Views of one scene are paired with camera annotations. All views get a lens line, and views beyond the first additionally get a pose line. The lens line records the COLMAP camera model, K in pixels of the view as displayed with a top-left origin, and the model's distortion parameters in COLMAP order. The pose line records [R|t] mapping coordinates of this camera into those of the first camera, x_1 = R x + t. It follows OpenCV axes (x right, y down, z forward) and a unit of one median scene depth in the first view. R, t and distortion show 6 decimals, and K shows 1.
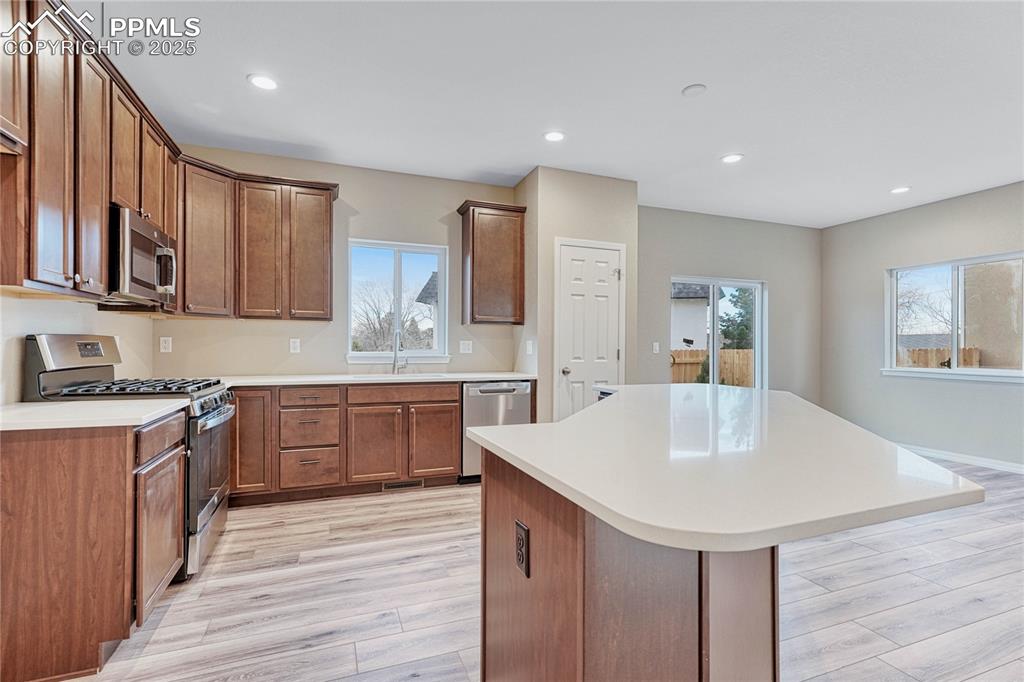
lens RADIAL K [[472.1, 0, 510.6], [0, 472.1, 344.7], [0, 0, 1]] dist [0.002345, -0.000025]
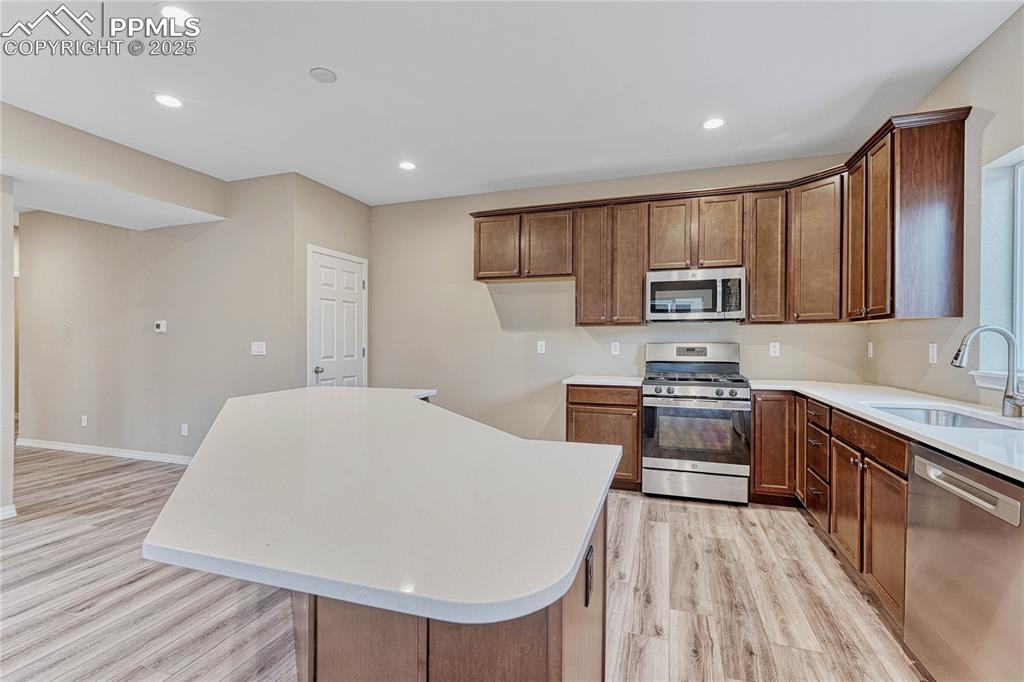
lens RADIAL K [[455.2, 0, 513.2], [0, 455.2, 341.6], [0, 0, 1]] dist [-0.001100, -0.000130]
pose [[-0.632715, -0.007685, -0.774347, 0.532917], [-0.003979, 0.999970, -0.006673, -0.007709], [0.774375, -0.001141, -0.632726, 1.089919]]
